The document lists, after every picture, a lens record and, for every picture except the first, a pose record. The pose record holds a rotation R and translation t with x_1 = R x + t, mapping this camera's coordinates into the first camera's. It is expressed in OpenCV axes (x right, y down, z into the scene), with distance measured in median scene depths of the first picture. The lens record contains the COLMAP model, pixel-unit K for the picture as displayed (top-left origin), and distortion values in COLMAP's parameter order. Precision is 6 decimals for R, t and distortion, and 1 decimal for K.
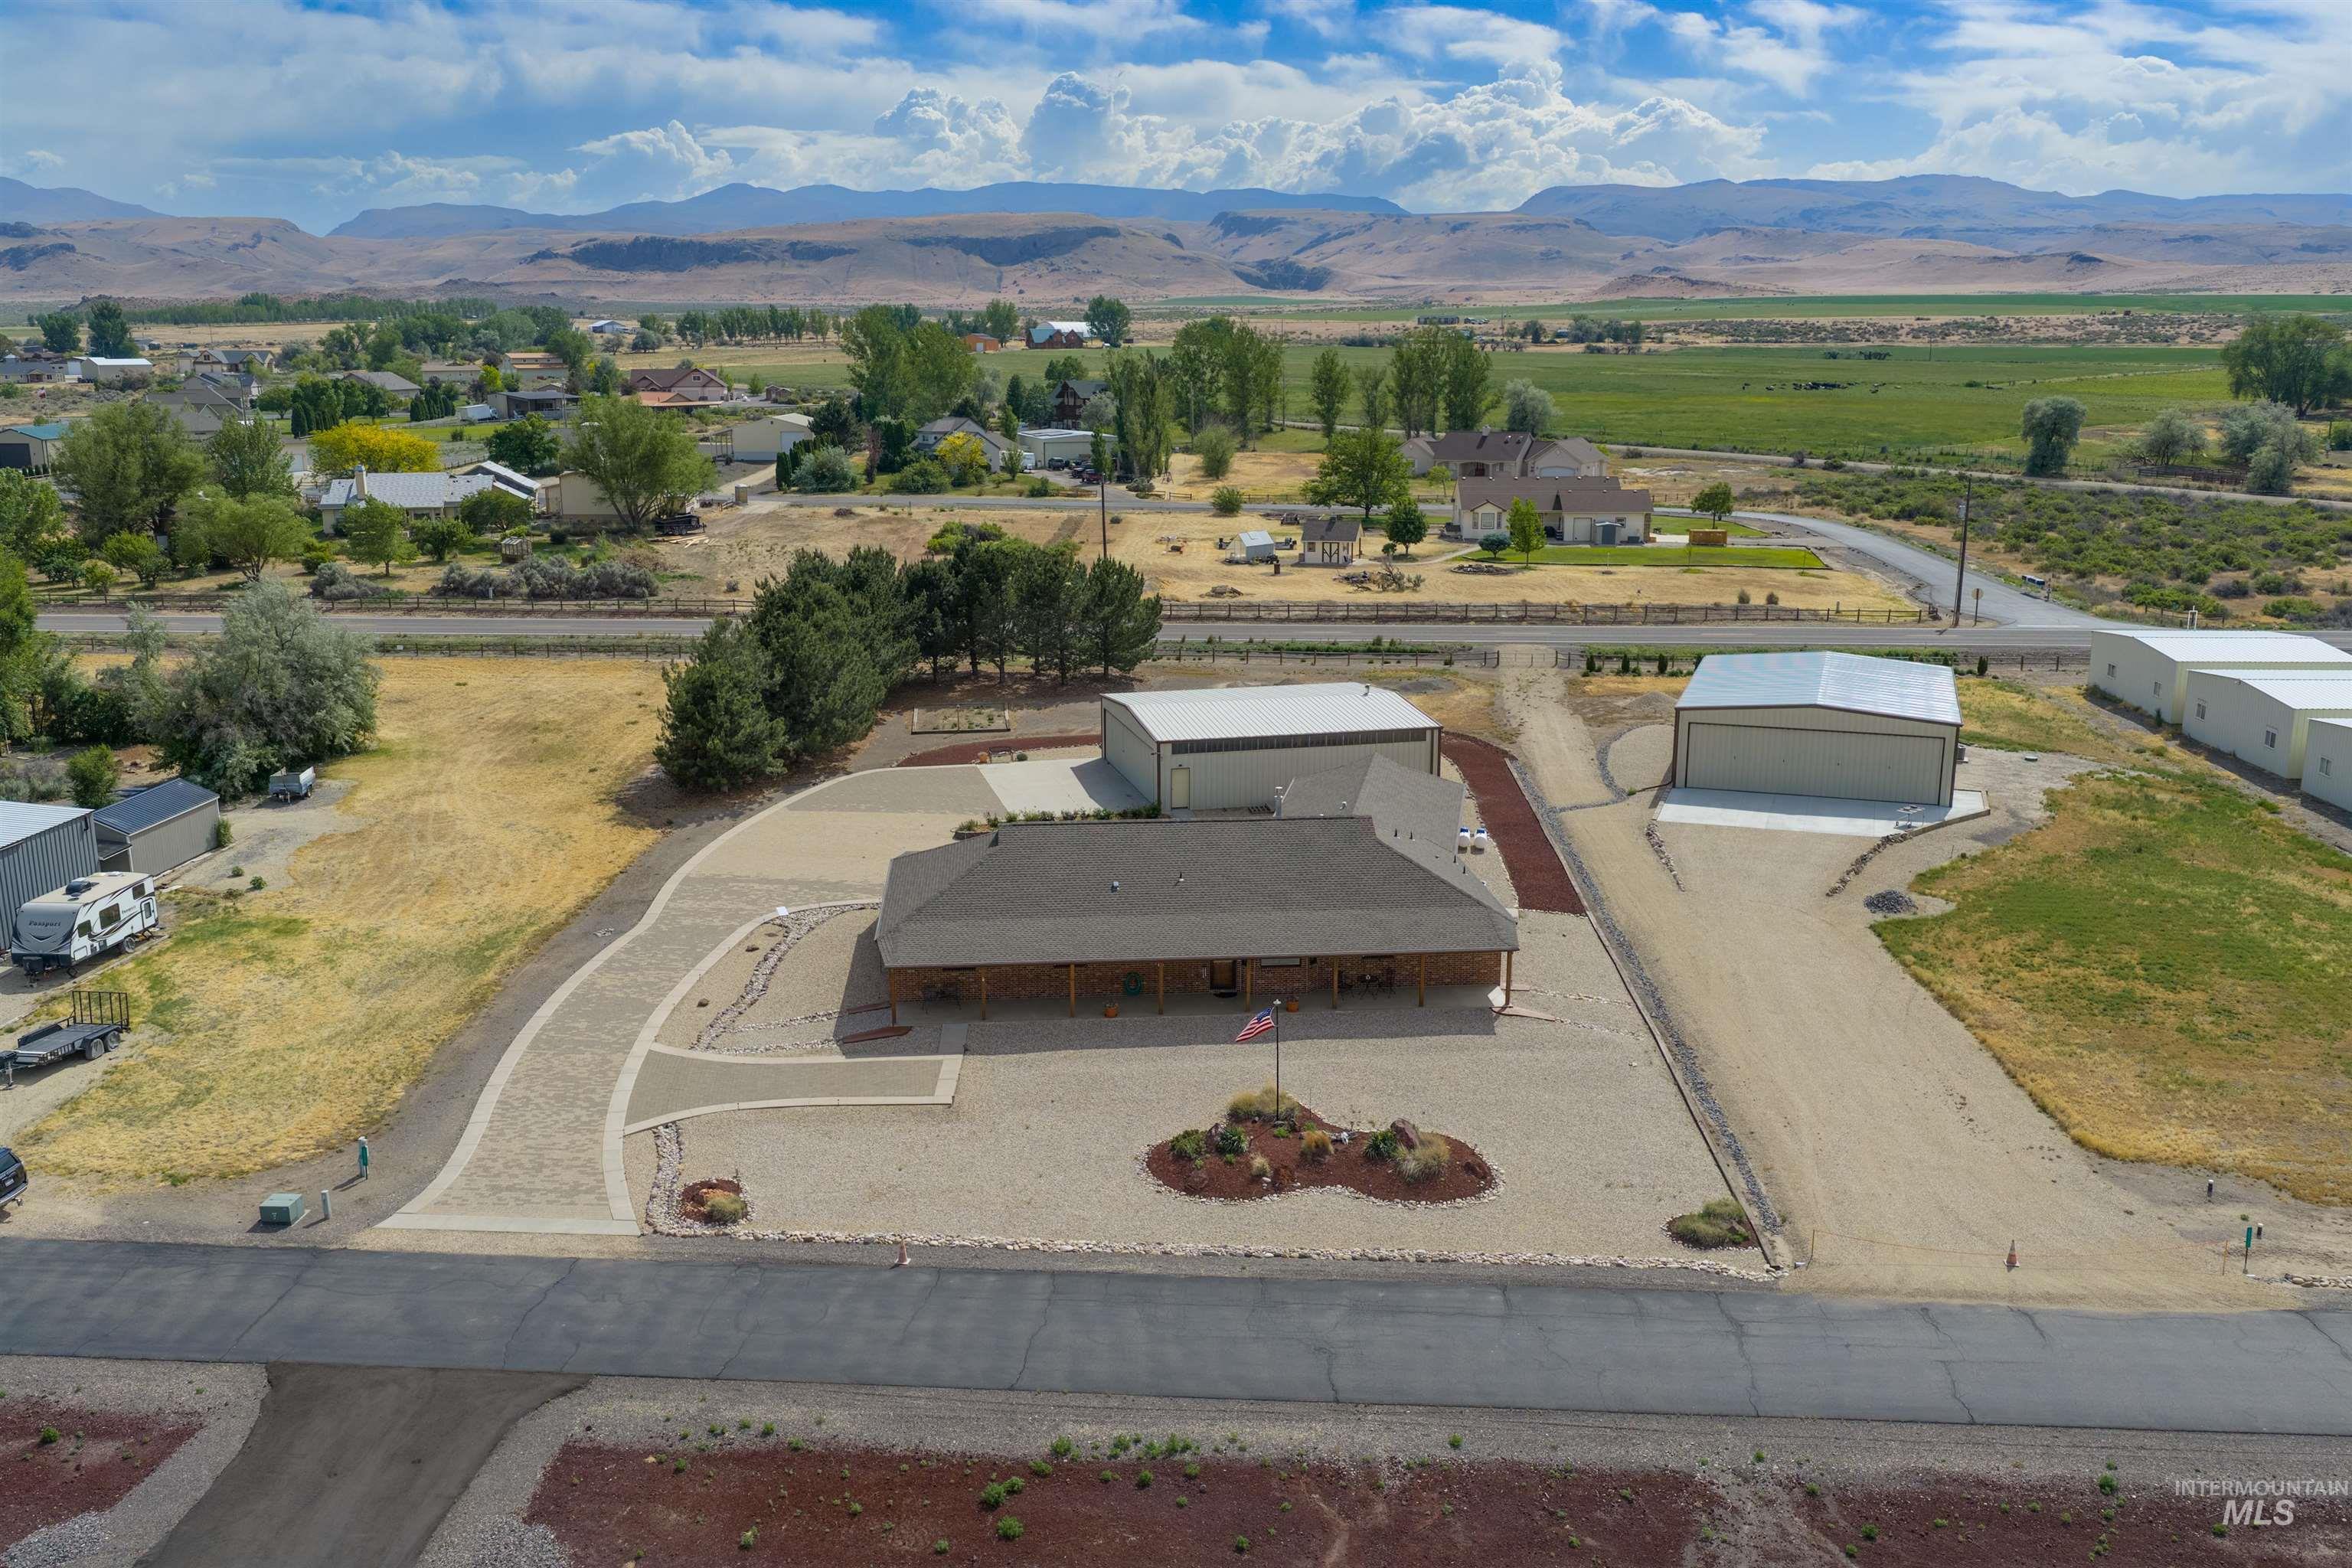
lens RADIAL K [[1960.9, 0, 1176.0], [0, 1960.9, 784.0], [0, 0, 1]] dist [0.043418, -0.074826]
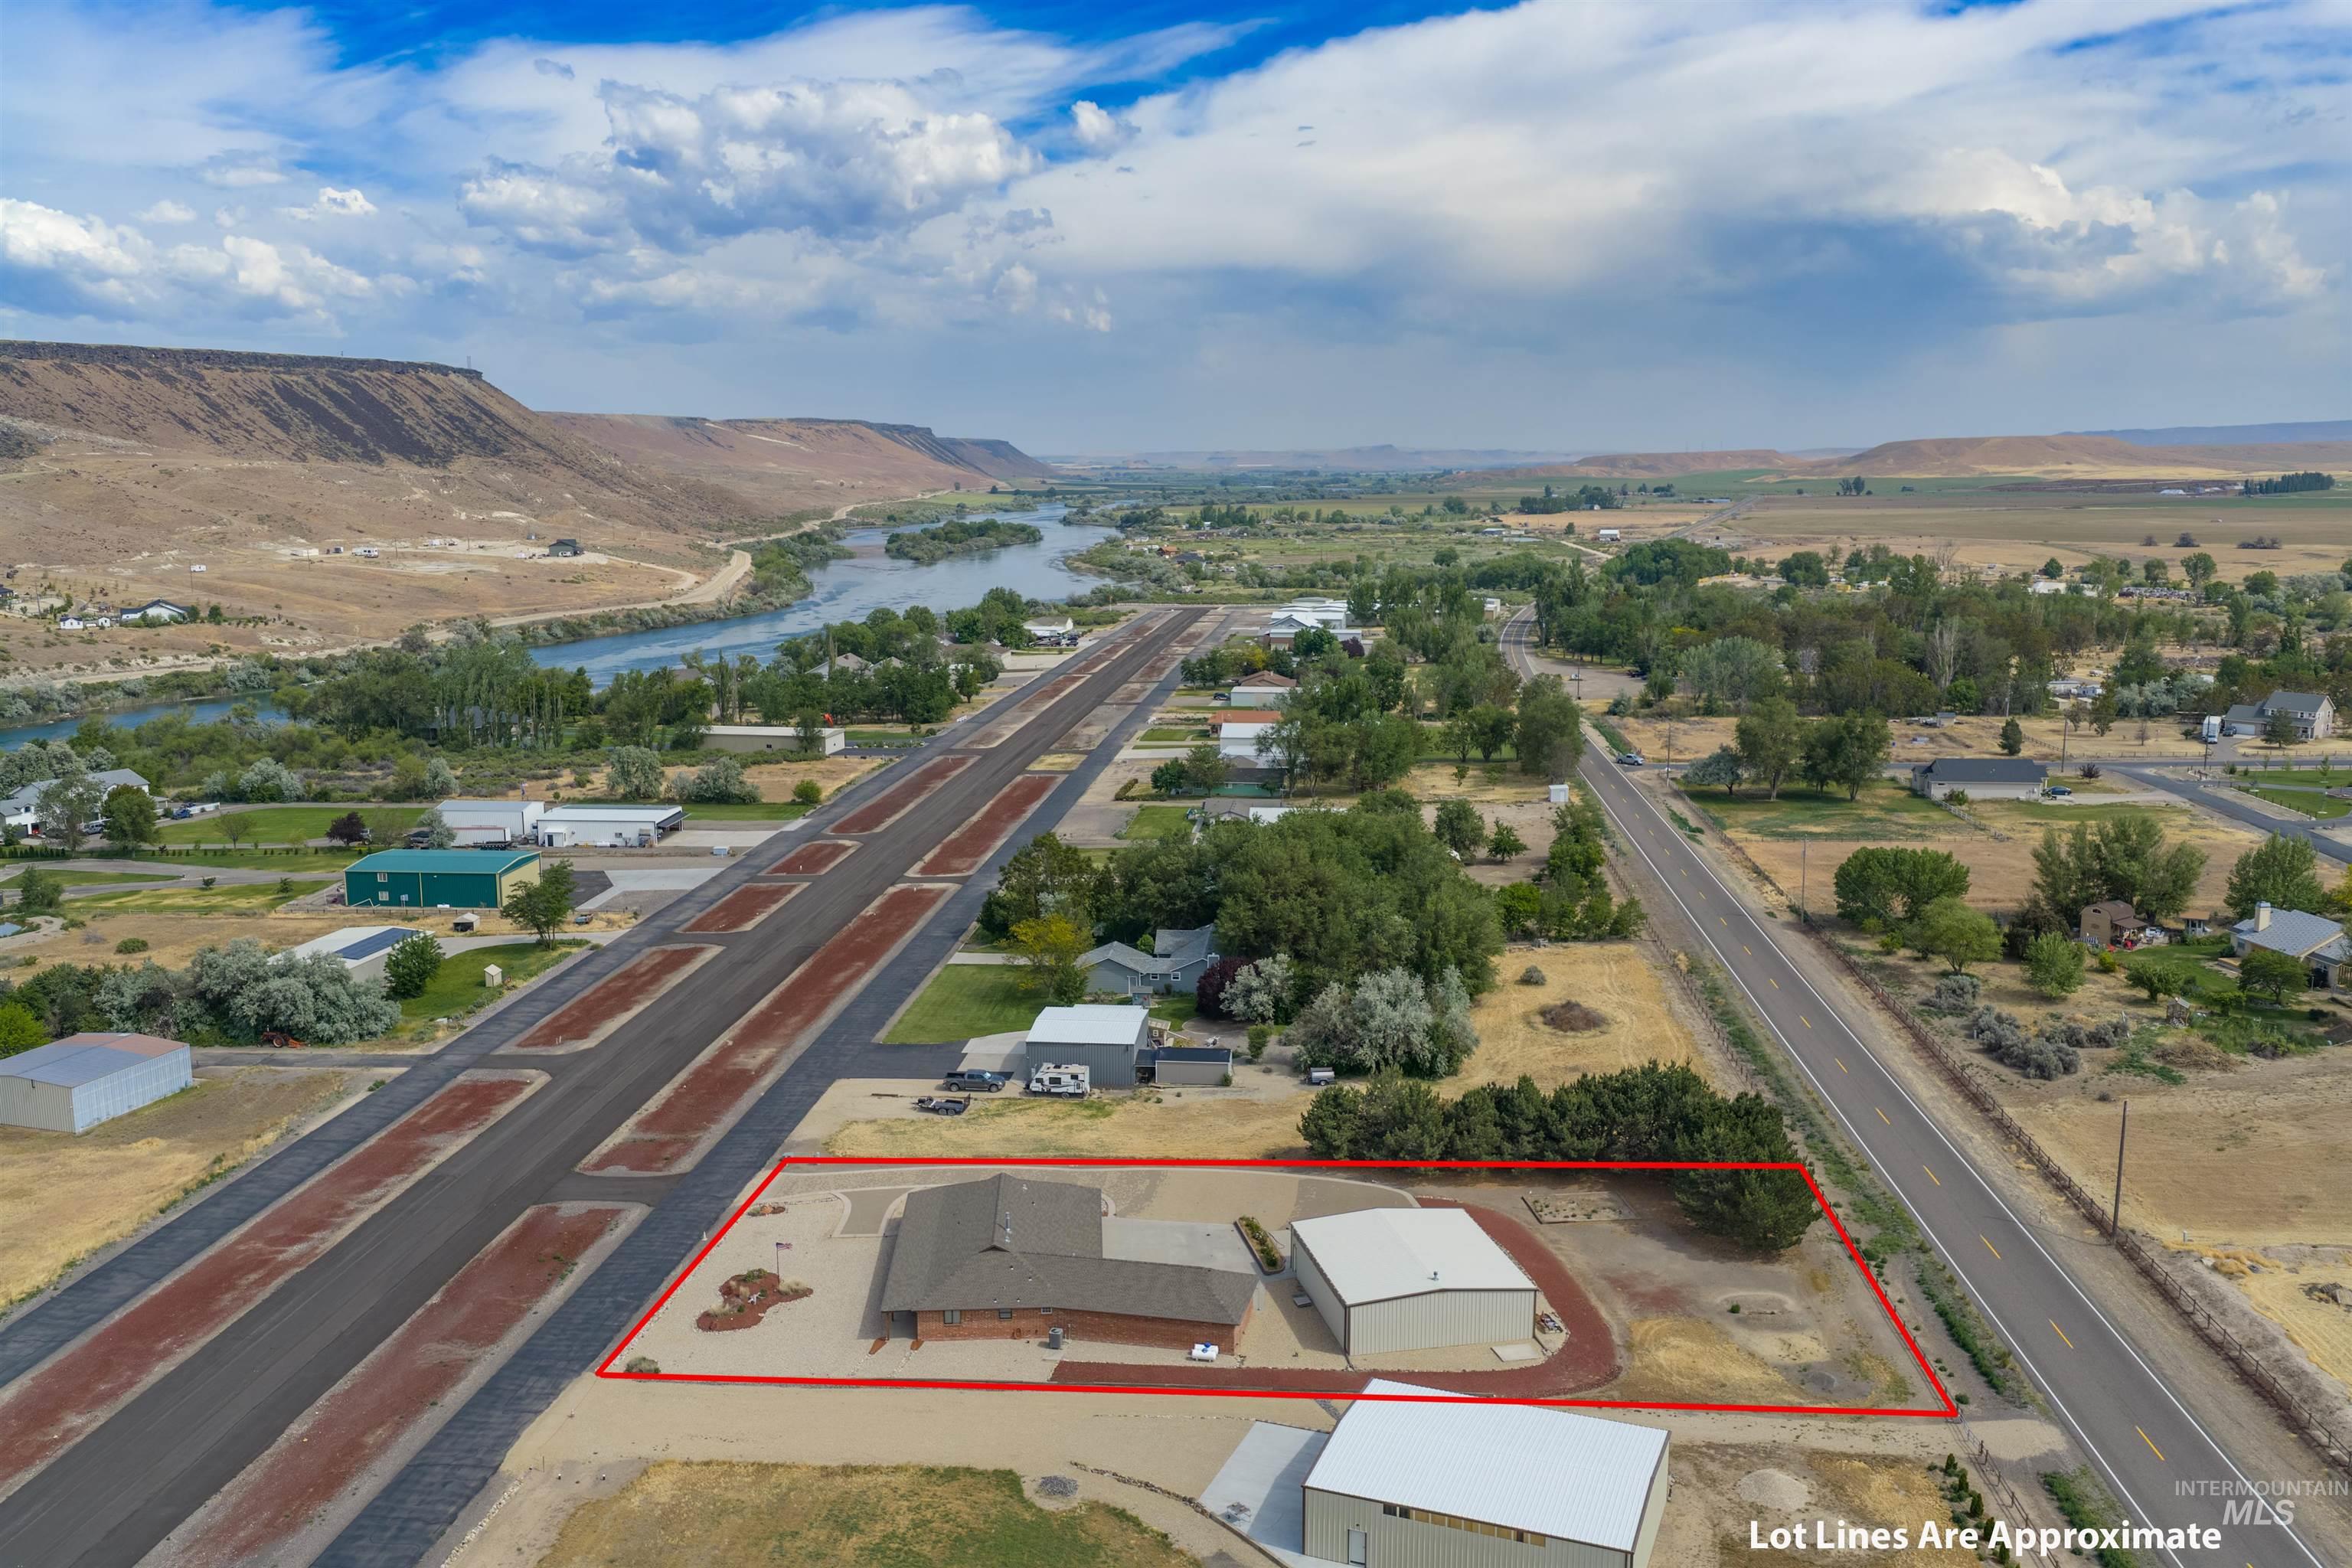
lens RADIAL K [[1960.9, 0, 1176.0], [0, 1960.9, 784.0], [0, 0, 1]] dist [0.043418, -0.074826]
pose [[-0.048157, 0.165709, -0.984998, 0.796104], [-0.214819, 0.961347, 0.172233, -0.326991], [0.975466, 0.219890, -0.010698, 0.472713]]
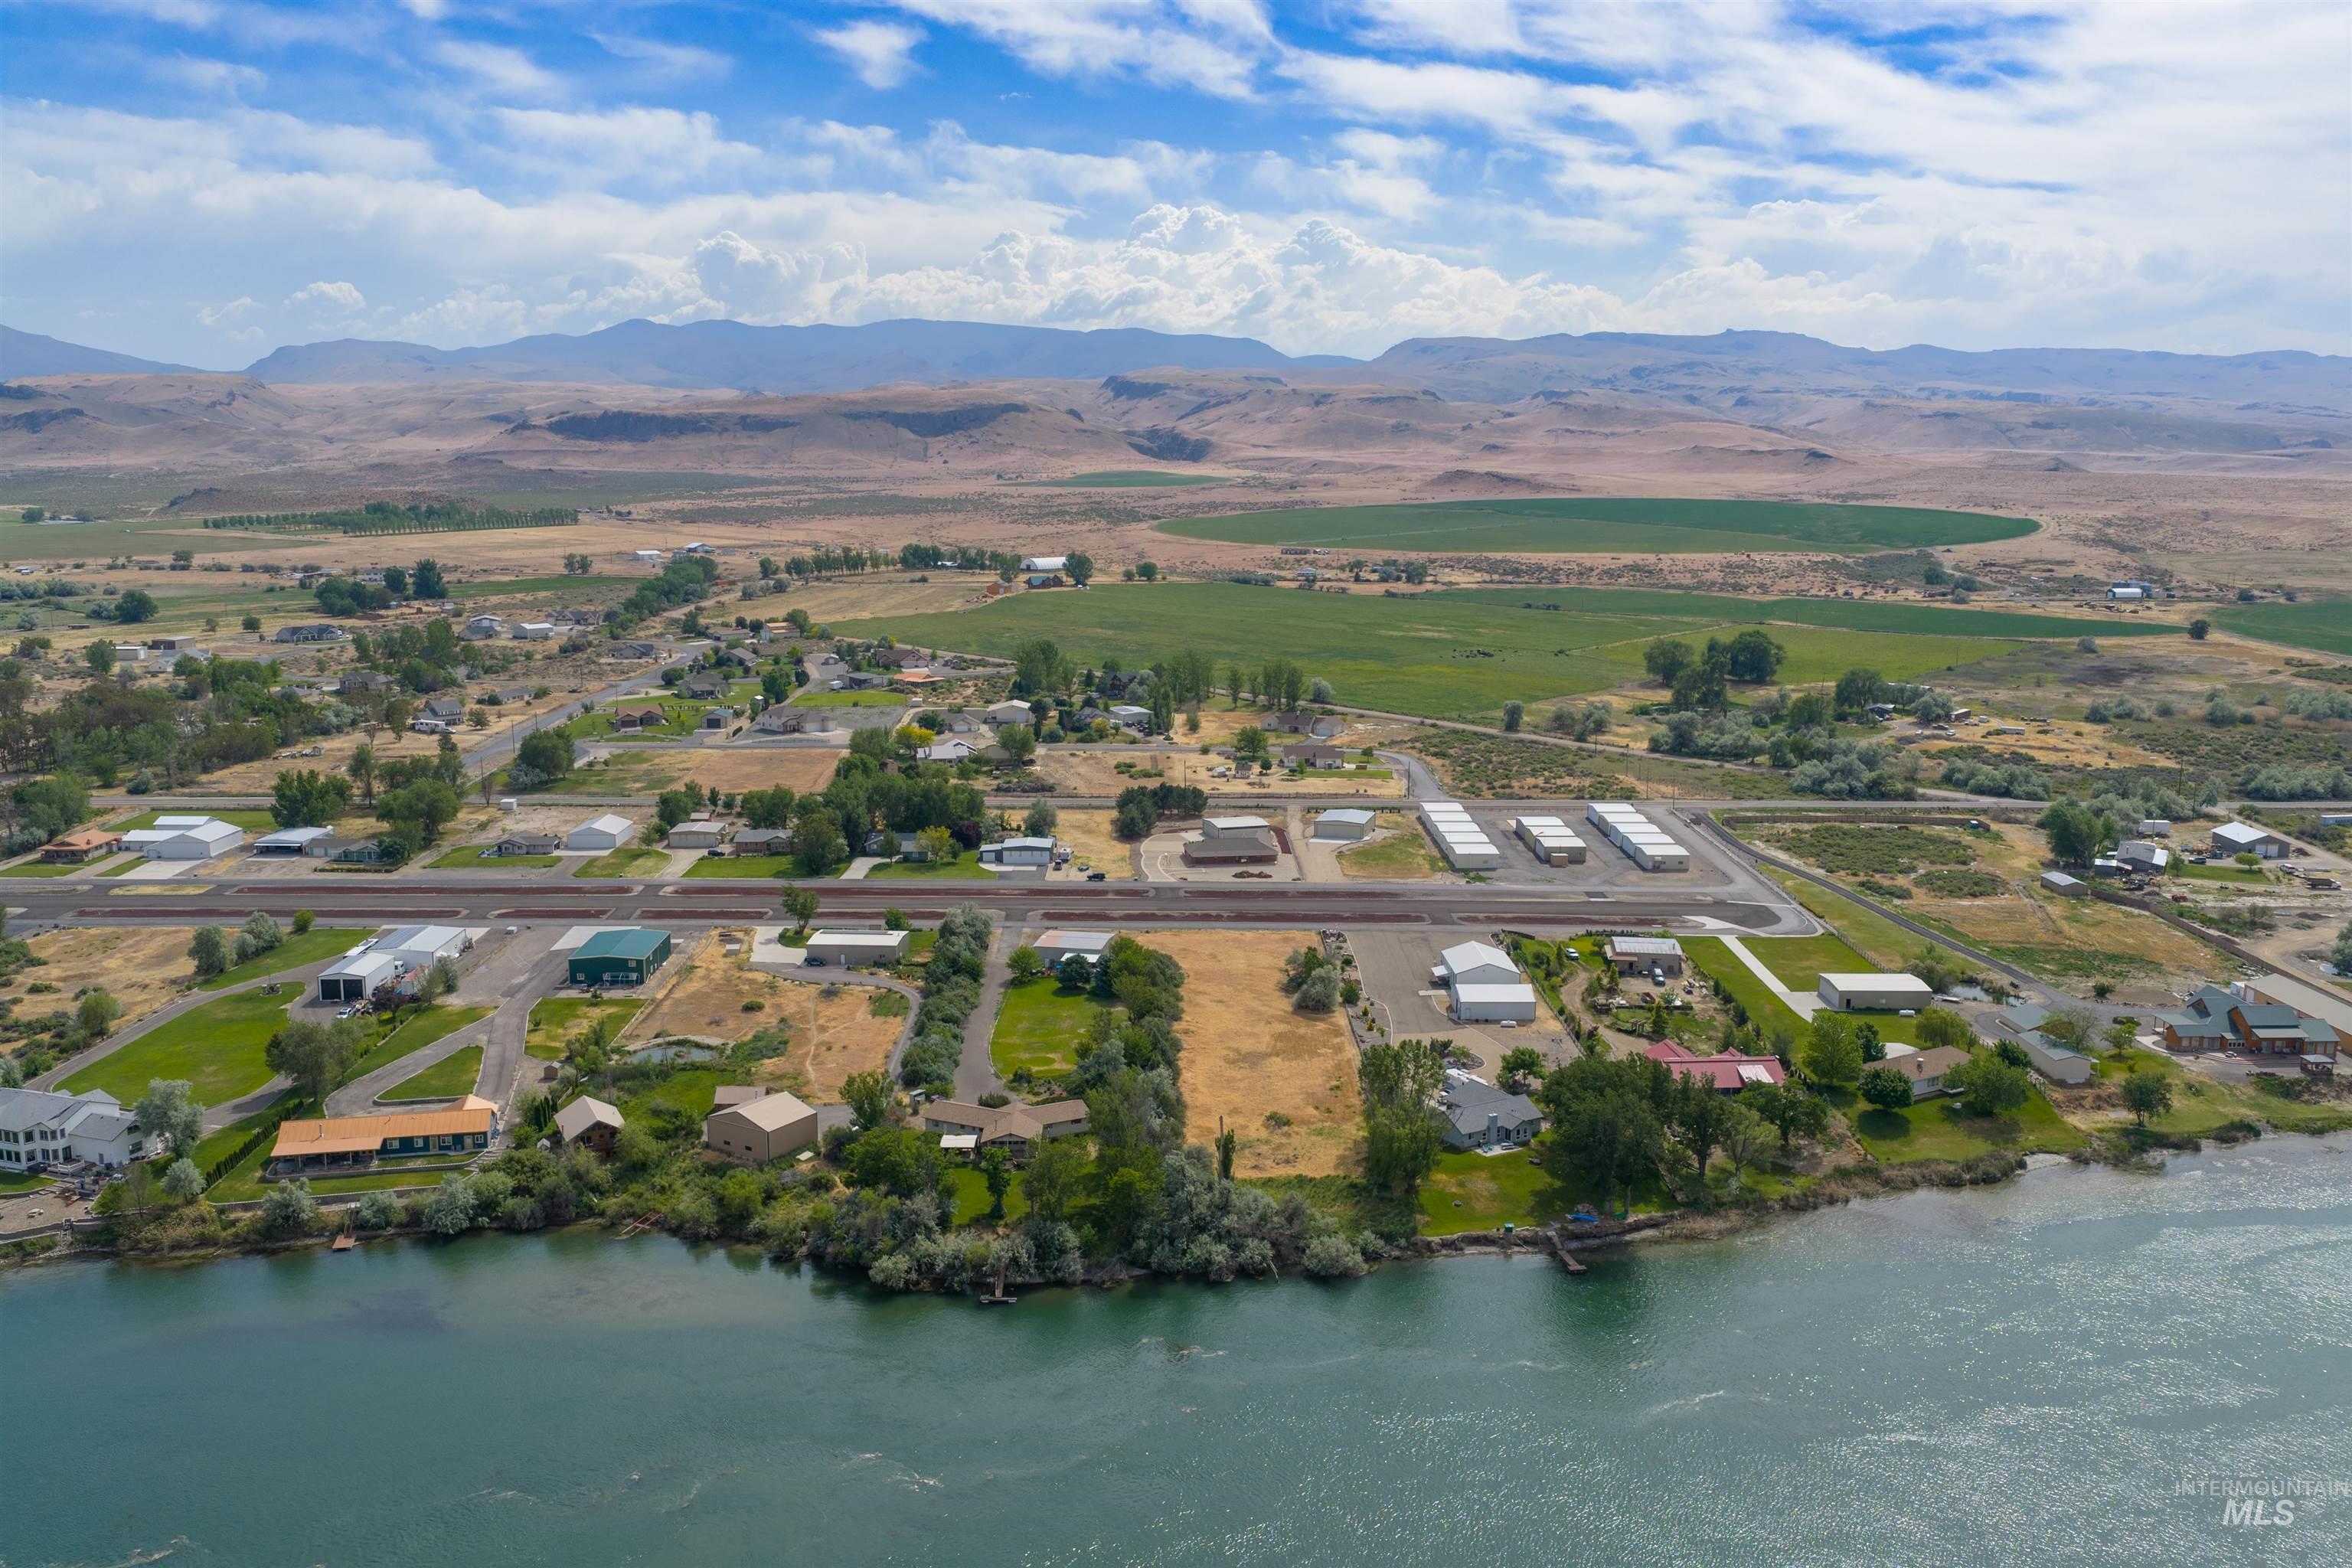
lens RADIAL K [[1960.9, 0, 1176.0], [0, 1960.9, 784.0], [0, 0, 1]] dist [0.043418, -0.074826]
pose [[0.998076, -0.004557, 0.061836, -0.259895], [0.008060, 0.998369, -0.056524, 0.092383], [-0.061477, 0.056914, 0.996485, -2.484468]]
